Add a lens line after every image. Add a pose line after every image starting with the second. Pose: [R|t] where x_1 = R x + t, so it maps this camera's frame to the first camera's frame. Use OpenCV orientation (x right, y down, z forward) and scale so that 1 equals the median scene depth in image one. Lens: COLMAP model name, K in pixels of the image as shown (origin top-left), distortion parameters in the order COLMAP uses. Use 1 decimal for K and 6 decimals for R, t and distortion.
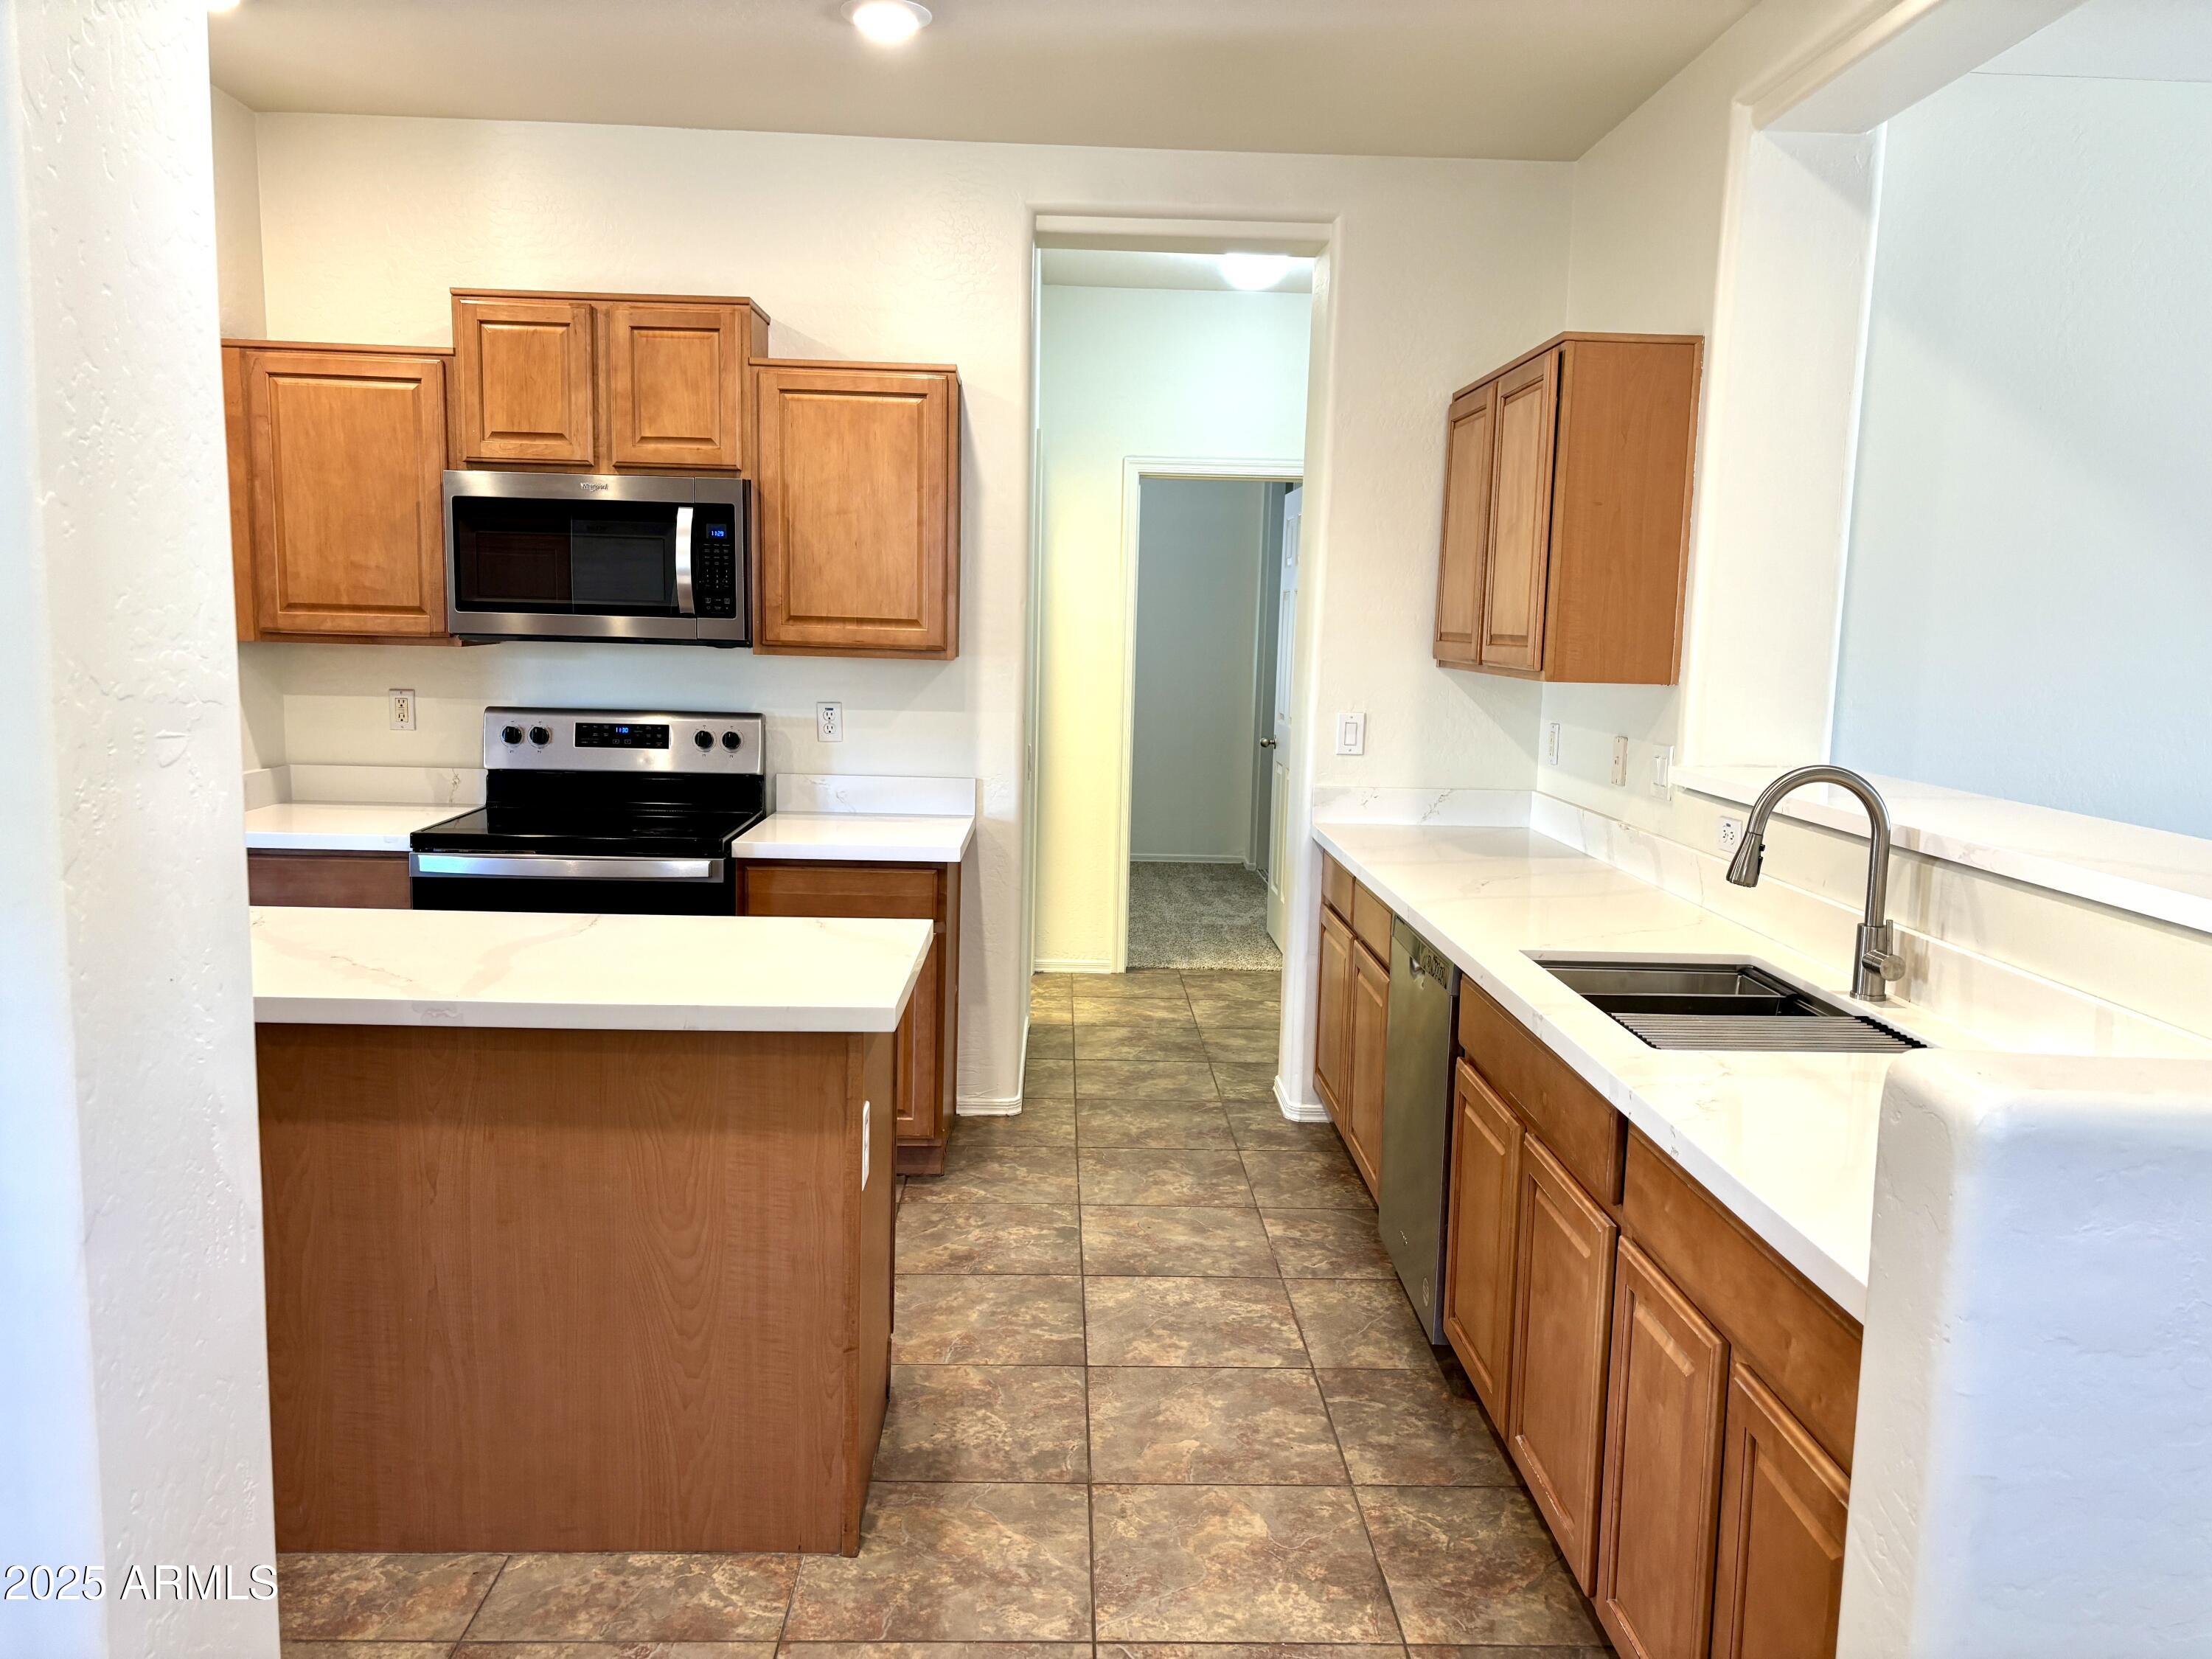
lens RADIAL K [[1668.3, 0, 1106.3], [0, 1668.3, 830.9], [0, 0, 1]] dist [0.046085, -0.048203]
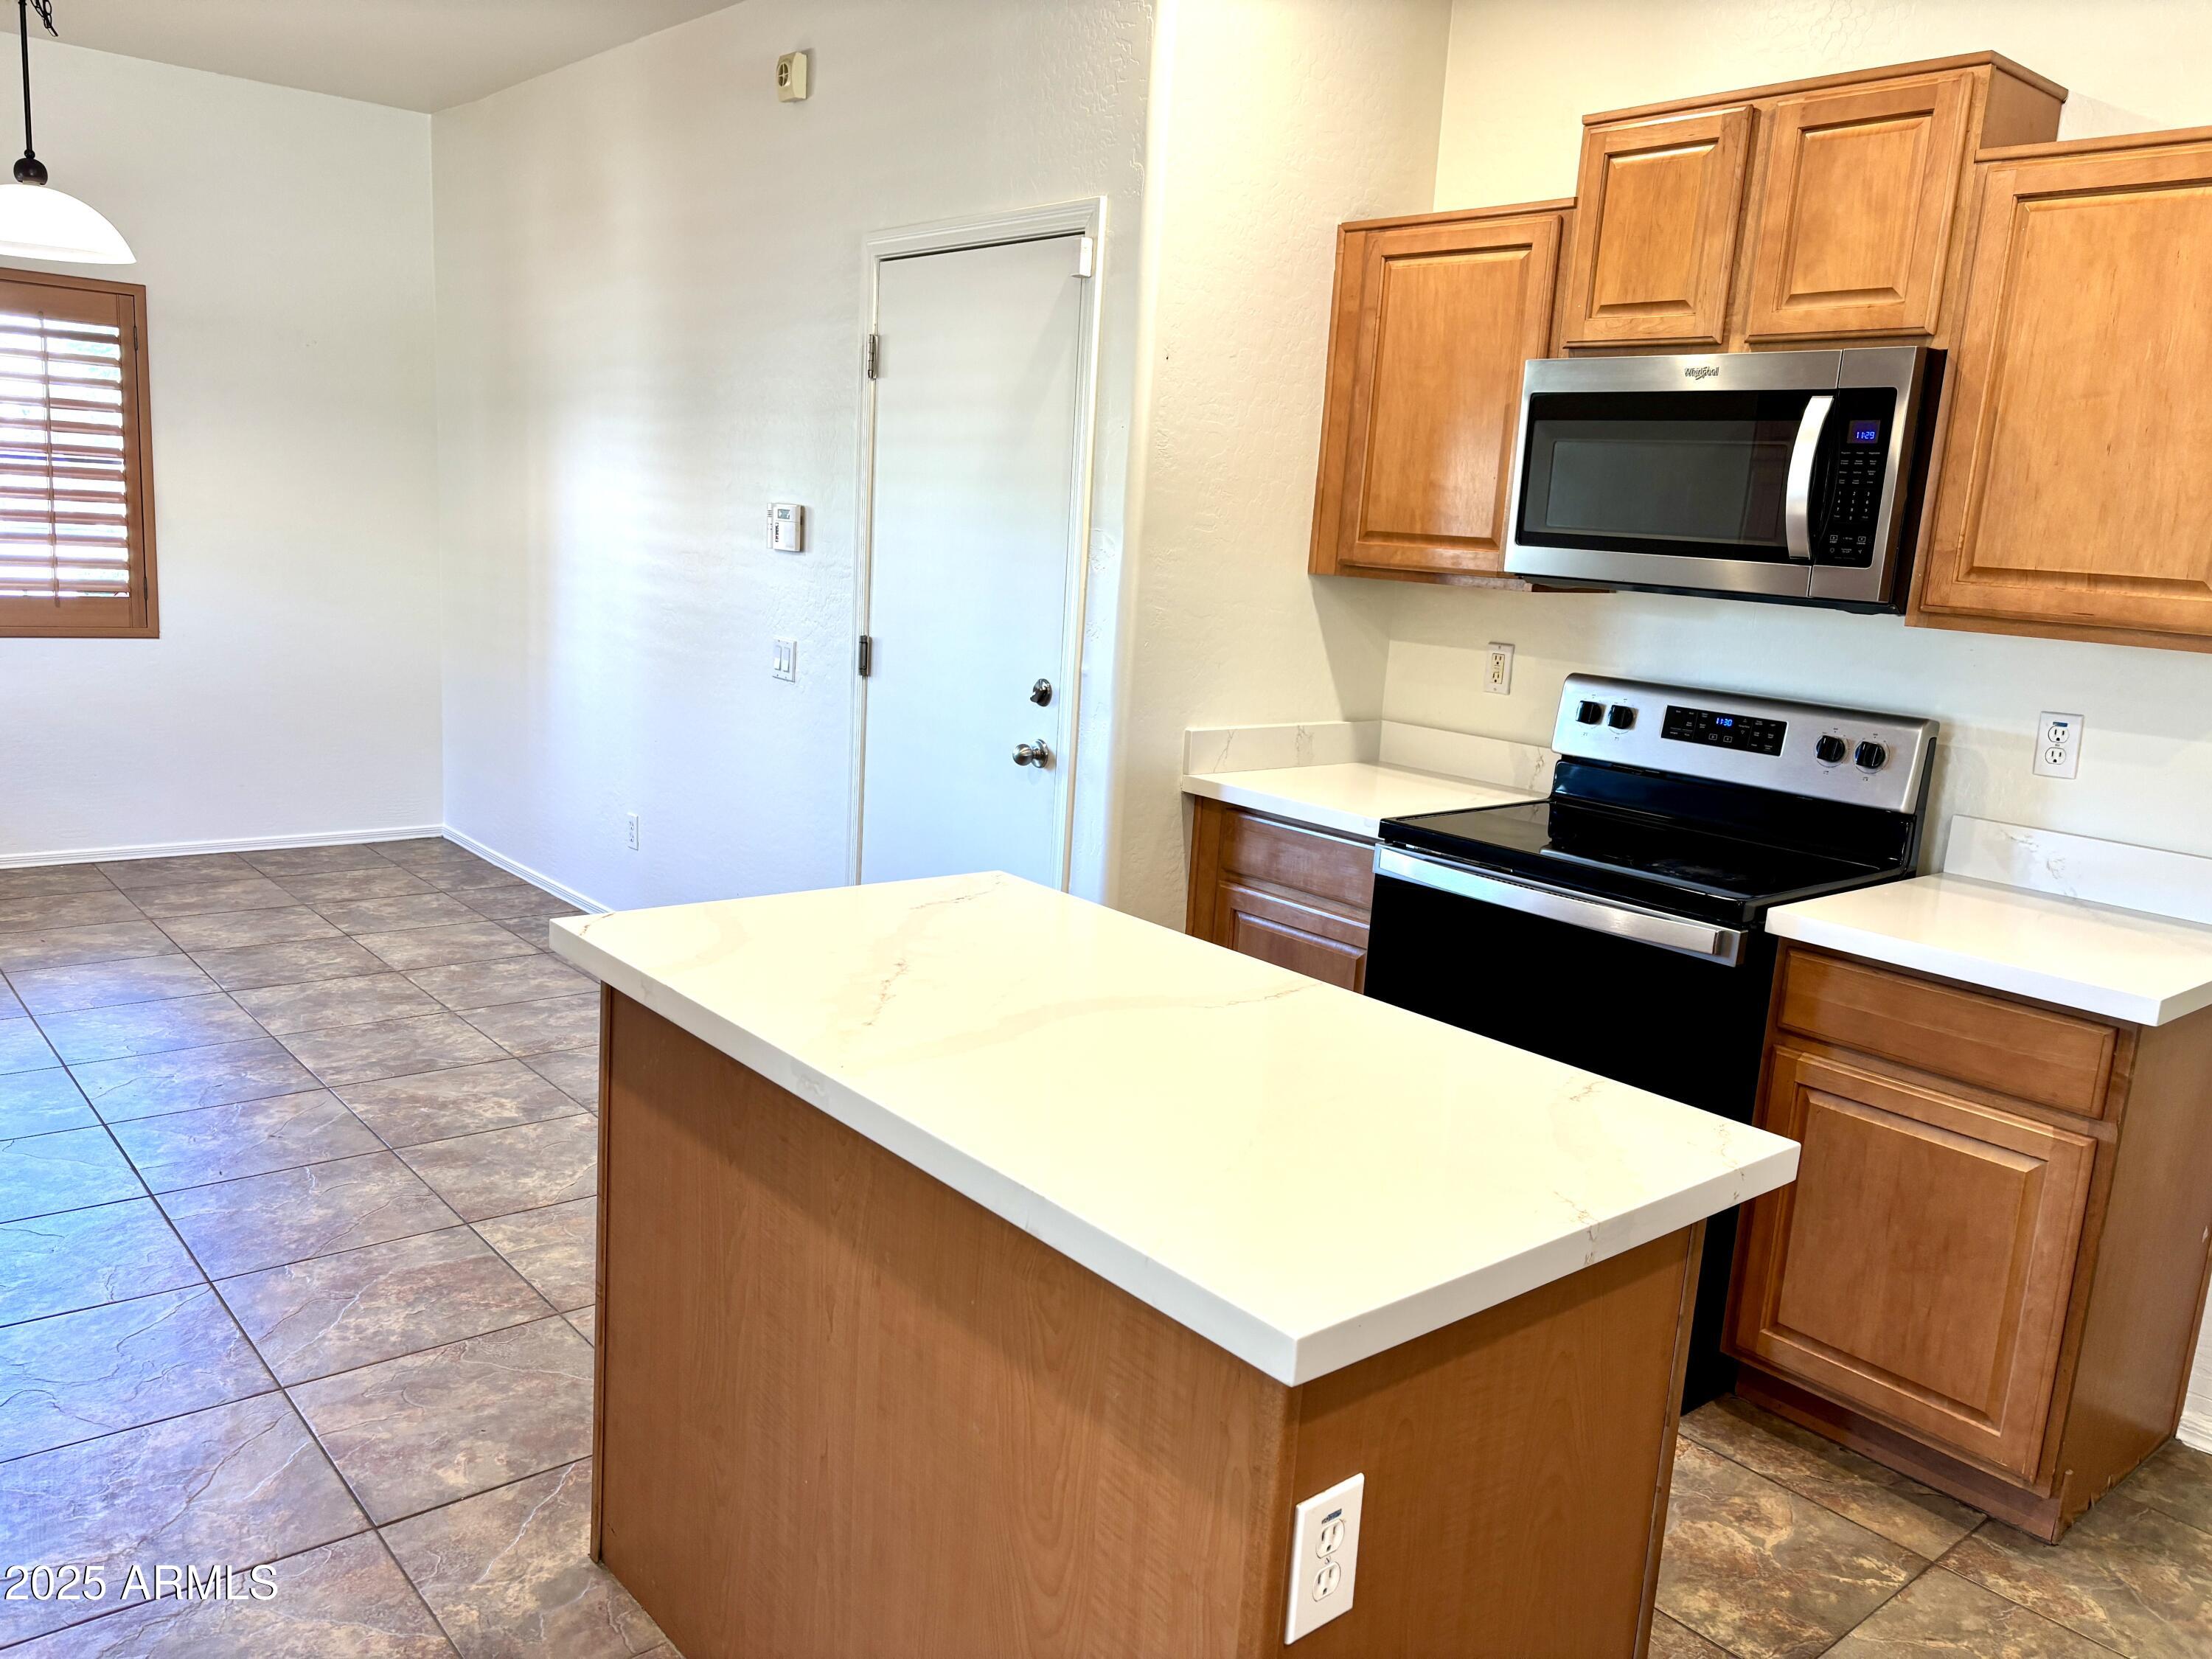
lens RADIAL K [[1668.3, 0, 1111.0], [0, 1668.3, 831.0], [0, 0, 1]] dist [0.046085, -0.048203]
pose [[0.626040, 0.161366, -0.762912, 0.104304], [-0.147174, 0.985222, 0.087618, -0.040835], [0.765776, 0.057429, 0.640538, 0.367570]]
